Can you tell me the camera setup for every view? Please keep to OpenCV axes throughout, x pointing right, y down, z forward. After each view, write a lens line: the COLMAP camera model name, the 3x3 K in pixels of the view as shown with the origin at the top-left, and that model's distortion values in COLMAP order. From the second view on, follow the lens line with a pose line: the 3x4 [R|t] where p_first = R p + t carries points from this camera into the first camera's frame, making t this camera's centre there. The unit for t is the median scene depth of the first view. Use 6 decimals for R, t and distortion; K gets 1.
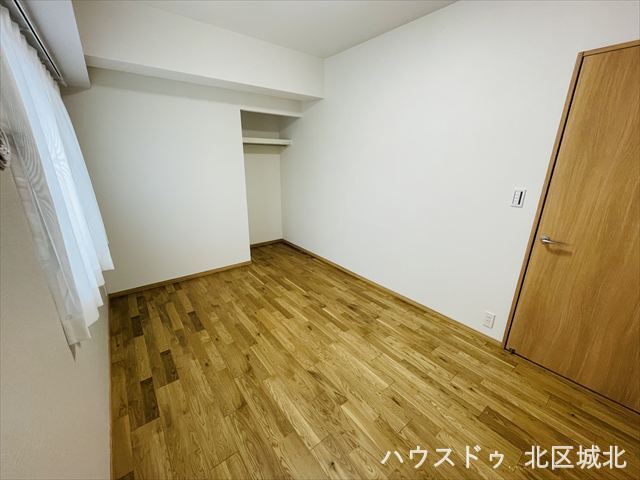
lens RADIAL K [[257.7, 0, 319.7], [0, 257.7, 240.5], [0, 0, 1]] dist [-0.007312, 0.000279]
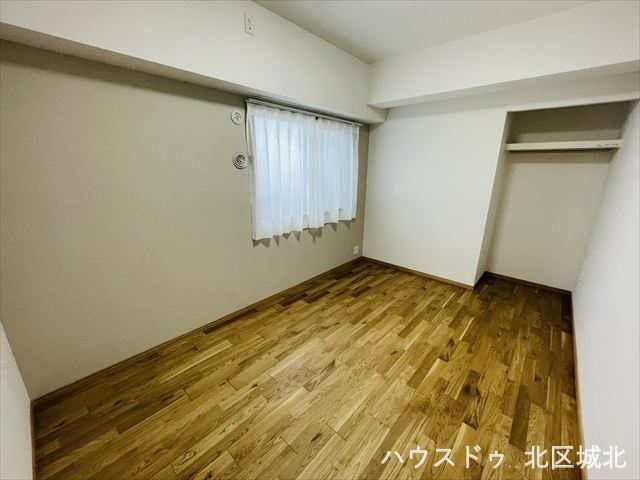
lens RADIAL K [[257.7, 0, 319.4], [0, 257.7, 241.6], [0, 0, 1]] dist [-0.007312, 0.000279]
pose [[0.172184, 0.268936, -0.947642, 0.617366], [-0.309003, 0.928200, 0.207273, -0.119436], [0.935345, 0.257135, 0.242923, 0.403394]]
